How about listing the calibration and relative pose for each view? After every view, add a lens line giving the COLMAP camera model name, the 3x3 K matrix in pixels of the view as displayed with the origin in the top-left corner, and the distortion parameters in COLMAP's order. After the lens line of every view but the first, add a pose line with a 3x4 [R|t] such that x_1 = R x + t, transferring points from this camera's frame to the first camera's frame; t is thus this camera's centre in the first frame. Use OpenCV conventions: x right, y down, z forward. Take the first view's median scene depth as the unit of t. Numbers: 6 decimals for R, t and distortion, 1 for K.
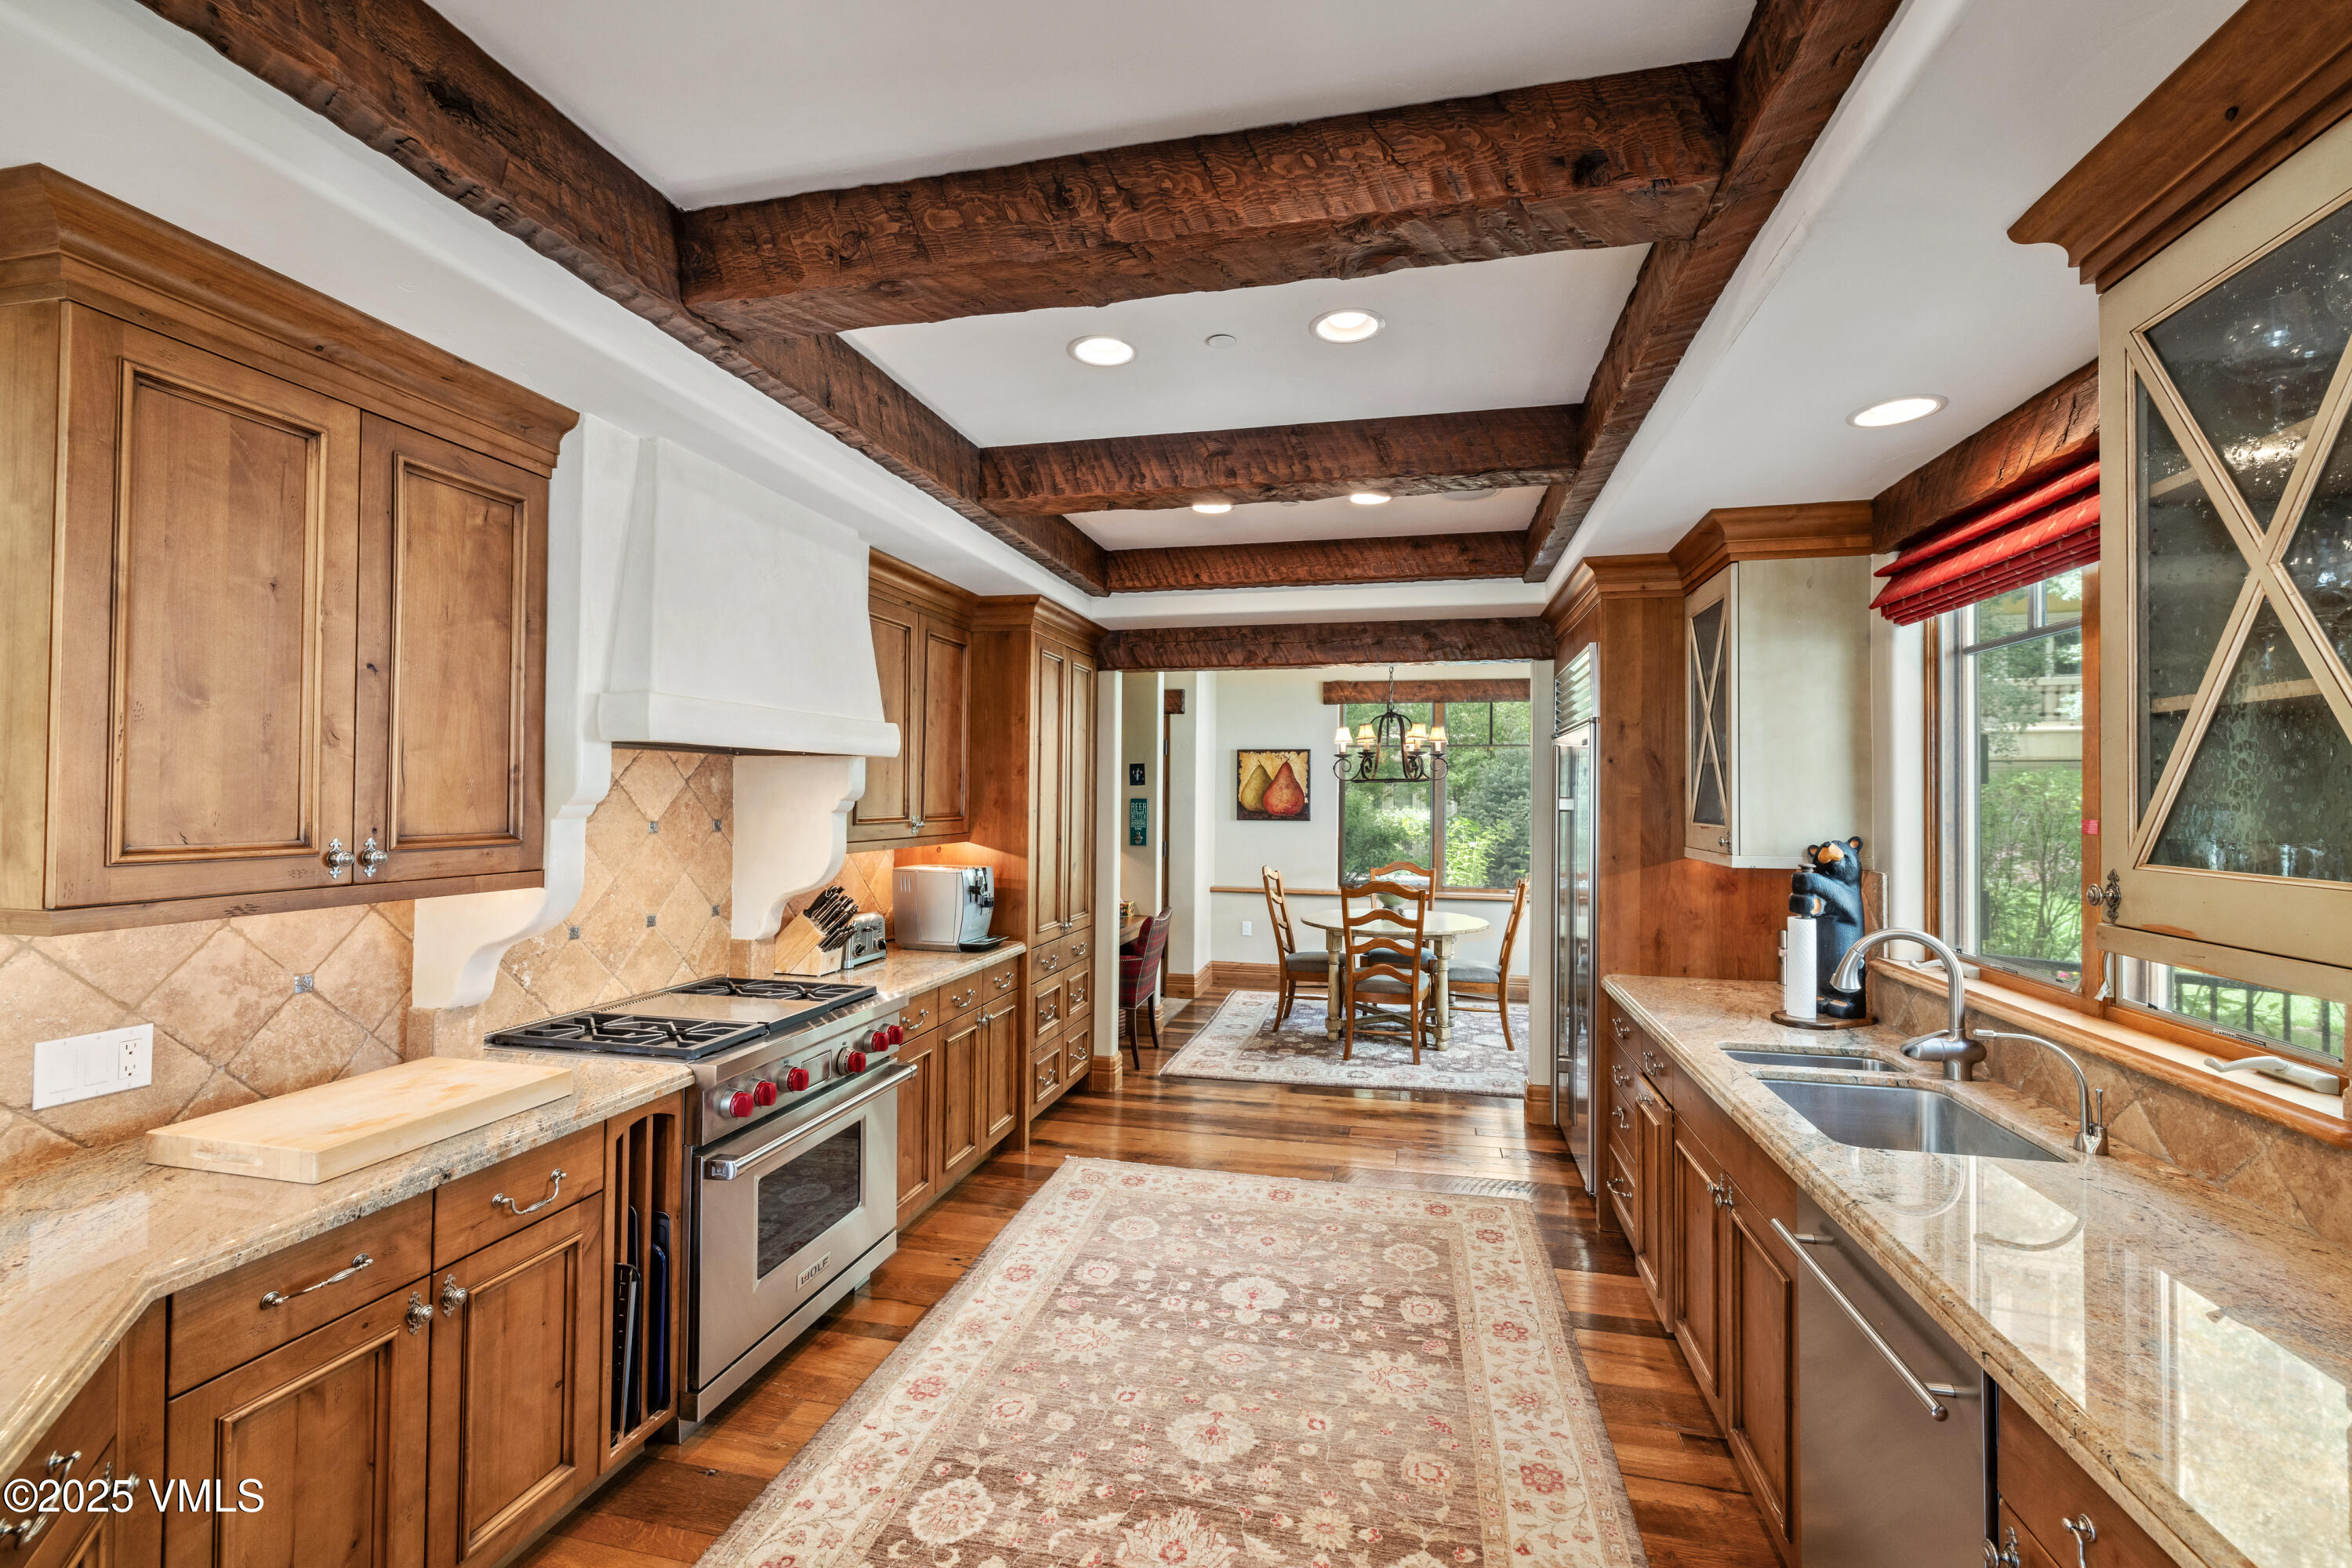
lens RADIAL K [[1048.4, 0, 1186.7], [0, 1048.4, 778.8], [0, 0, 1]] dist [0.000637, 0.000272]
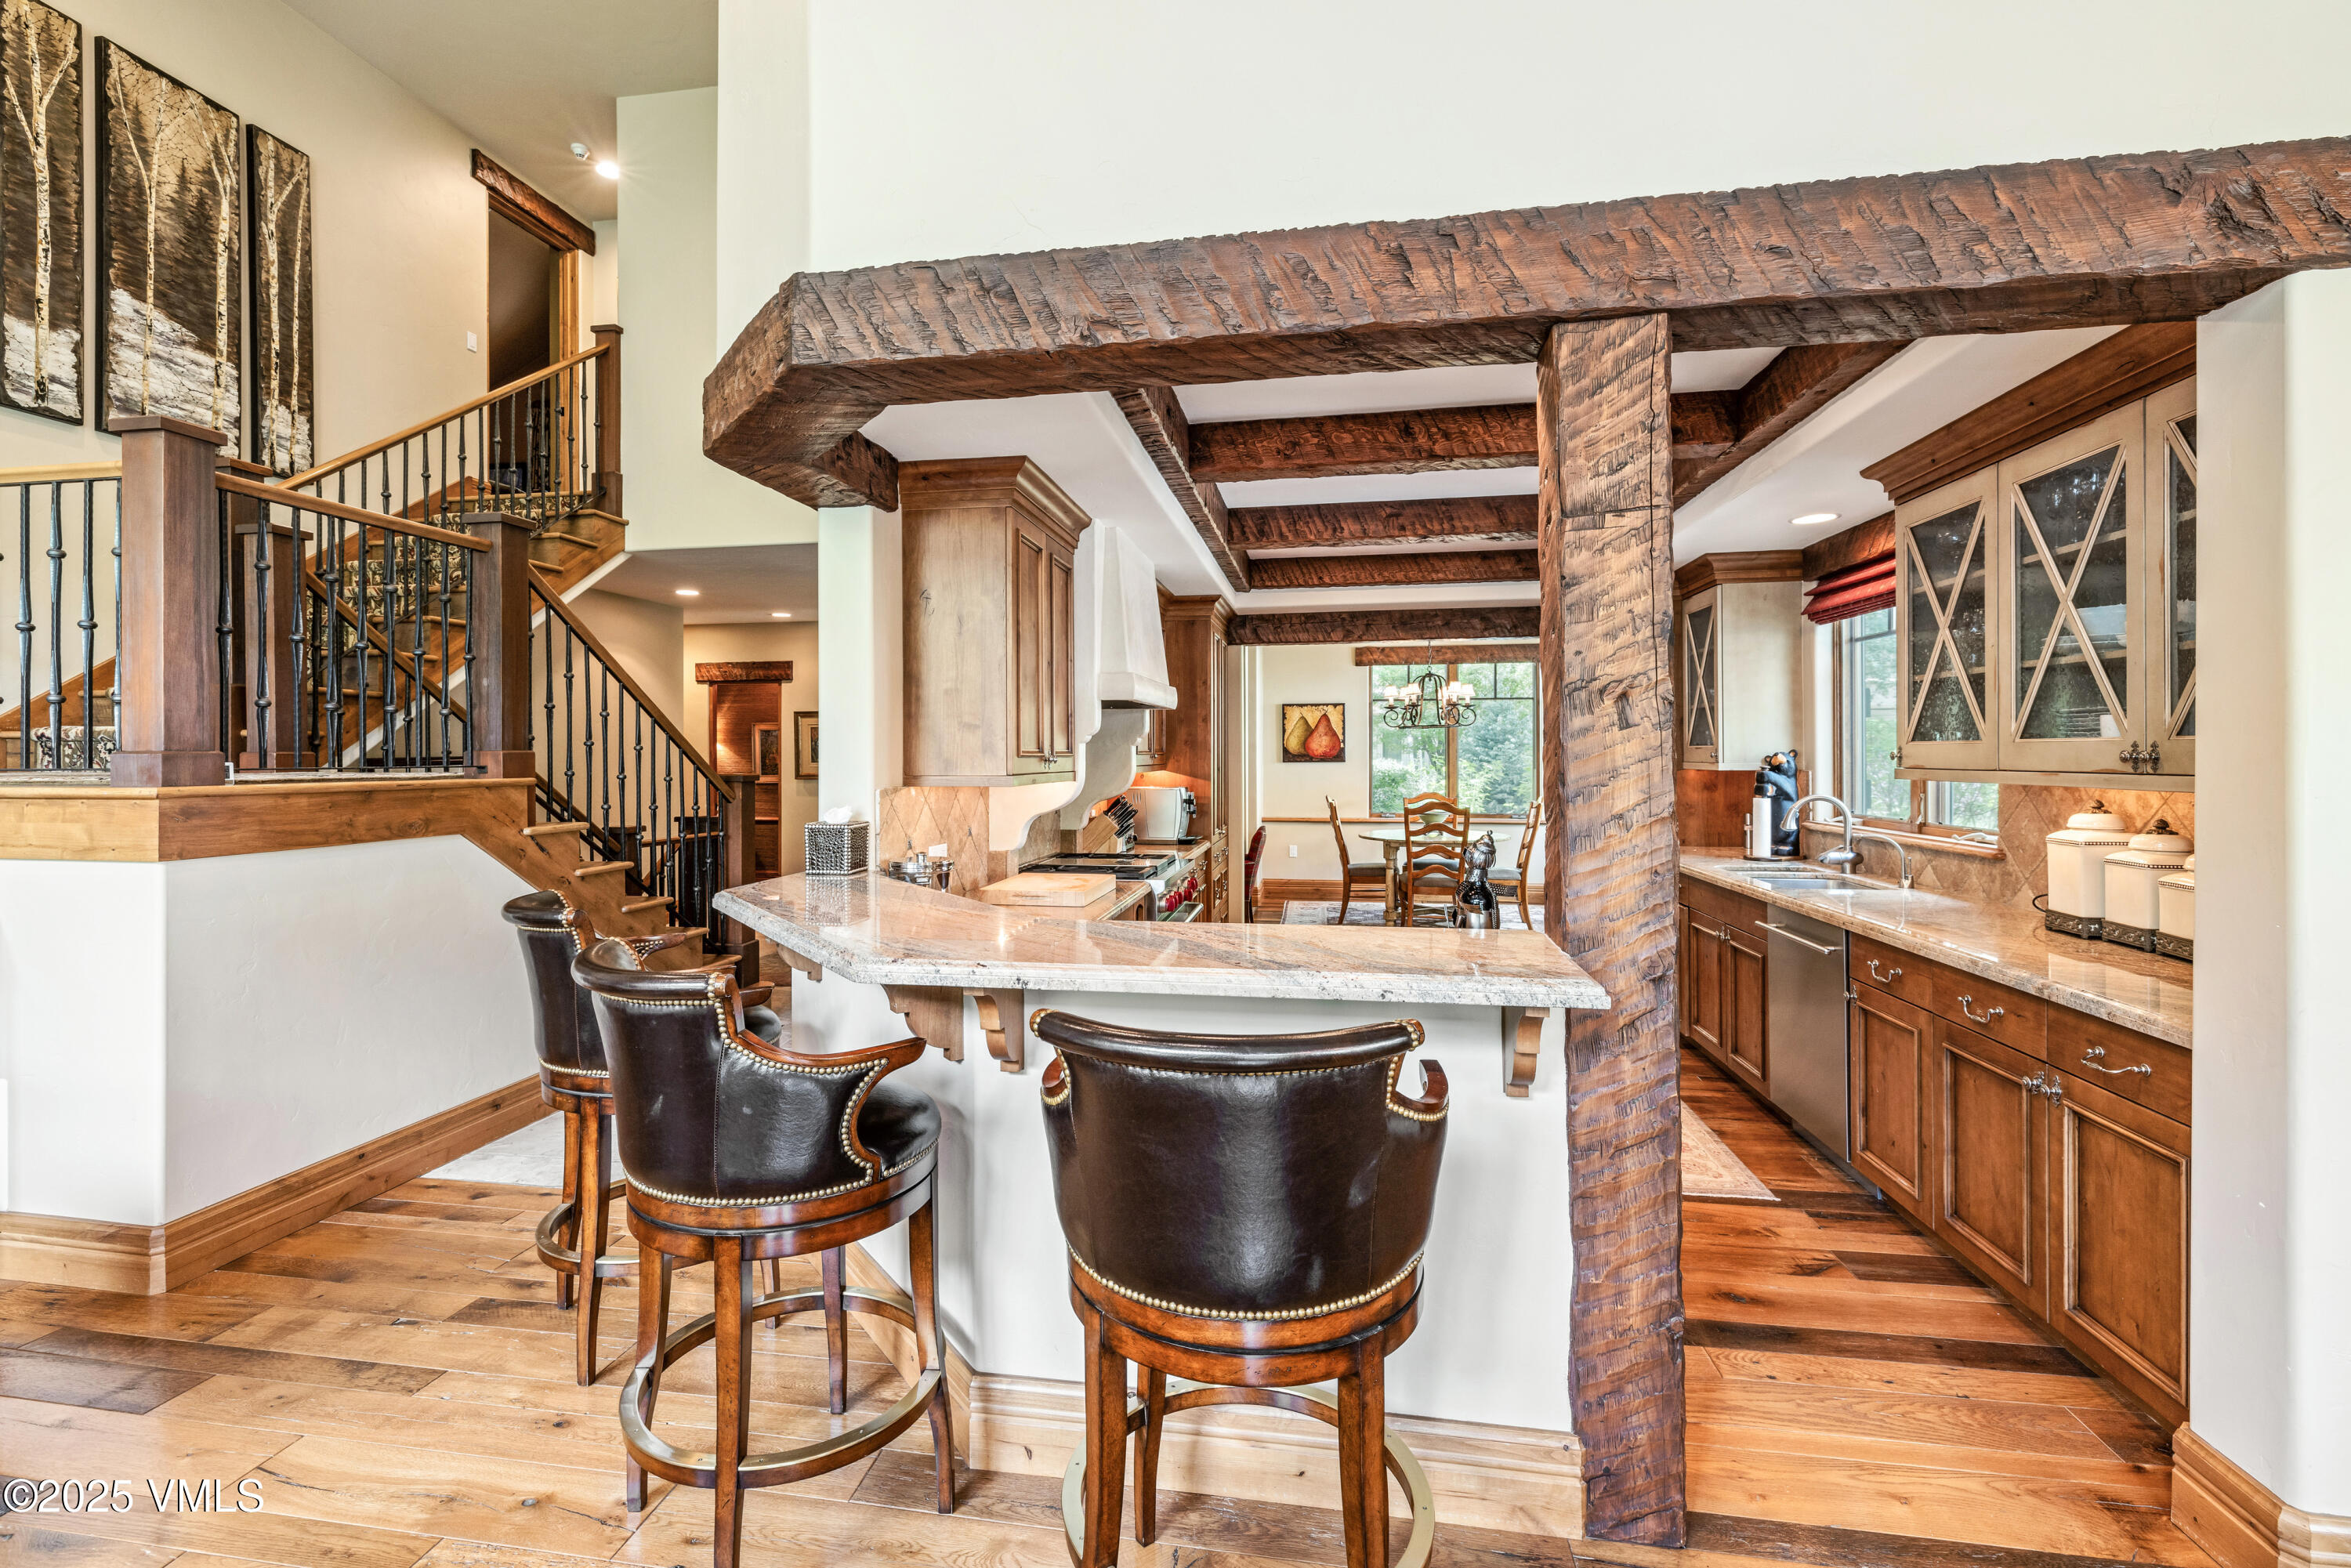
lens RADIAL K [[1066.2, 0, 1124.7], [0, 1066.2, 748.5], [0, 0, 1]] dist [0.001442, 0.000627]
pose [[0.999880, -0.010602, 0.011284, -0.402903], [0.010470, 0.999876, 0.011729, 0.019530], [-0.011407, -0.011609, 0.999868, -0.620358]]
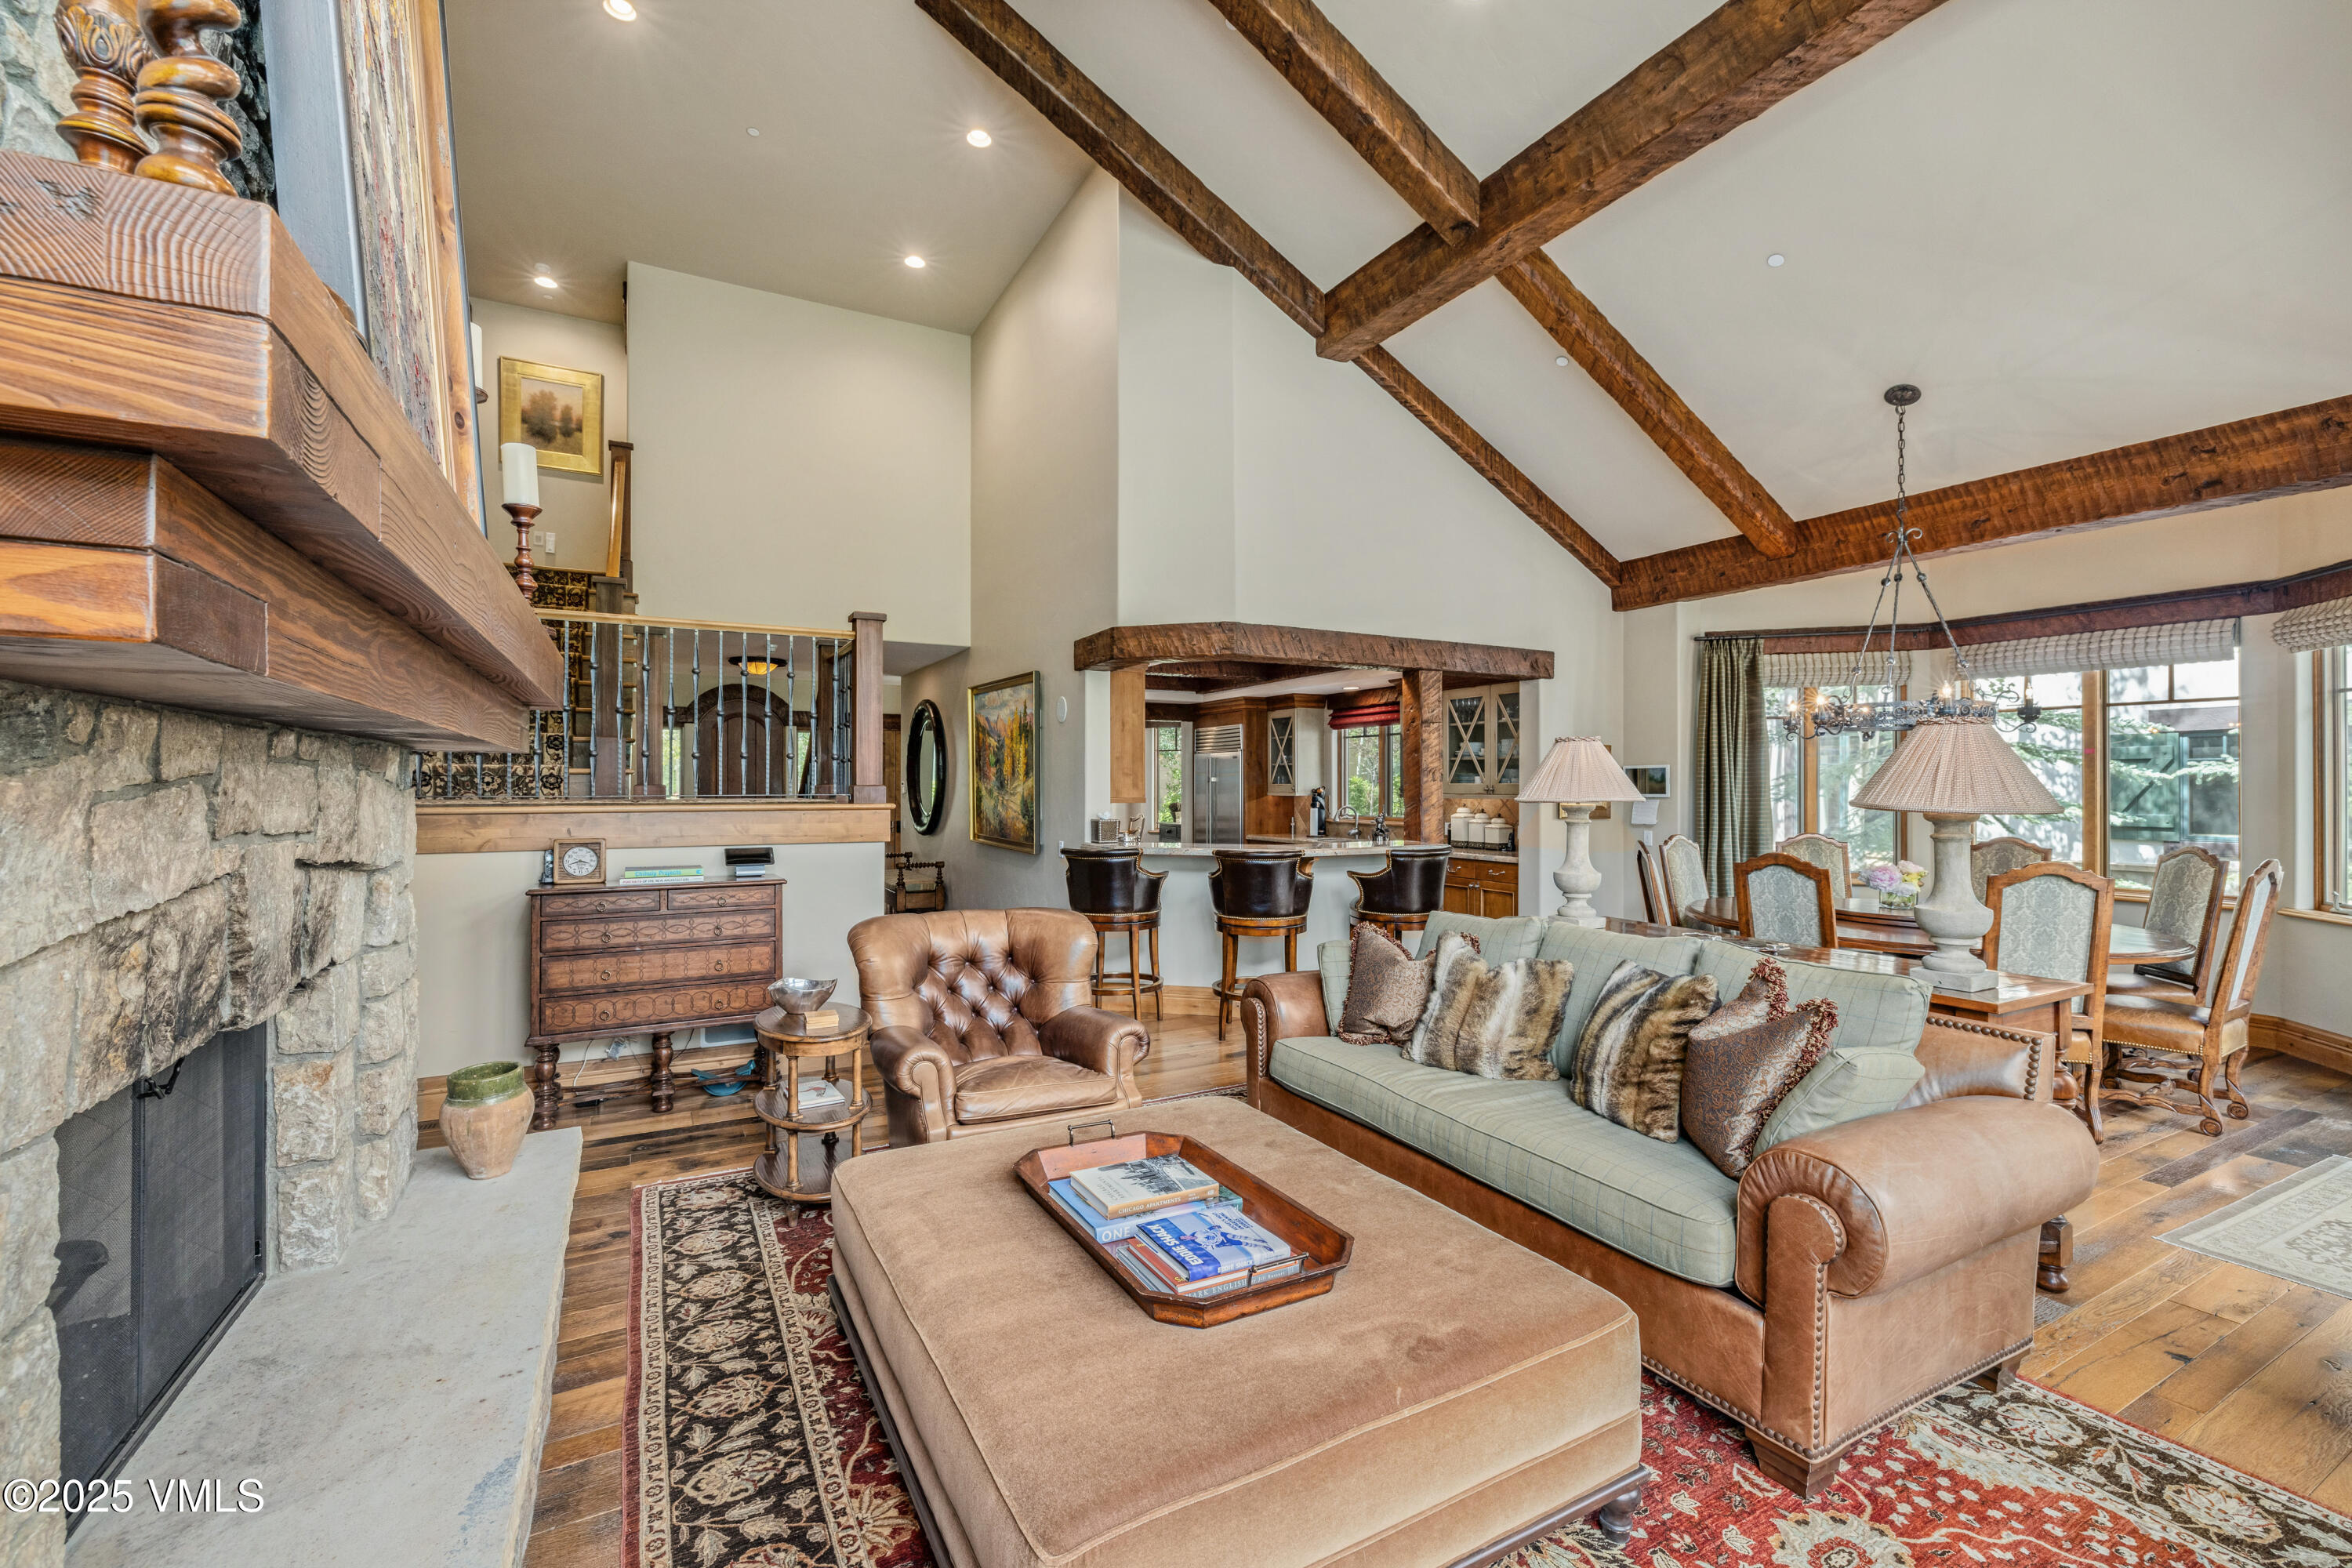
lens RADIAL K [[1047.9, 0, 1170.2], [0, 1047.9, 777.9], [0, 0, 1]] dist [0.003594, -0.000249]
pose [[0.779719, -0.004798, 0.626112, -1.844330], [-0.001785, 0.999950, 0.009886, -0.008587], [-0.626128, -0.008826, 0.779671, -1.354209]]
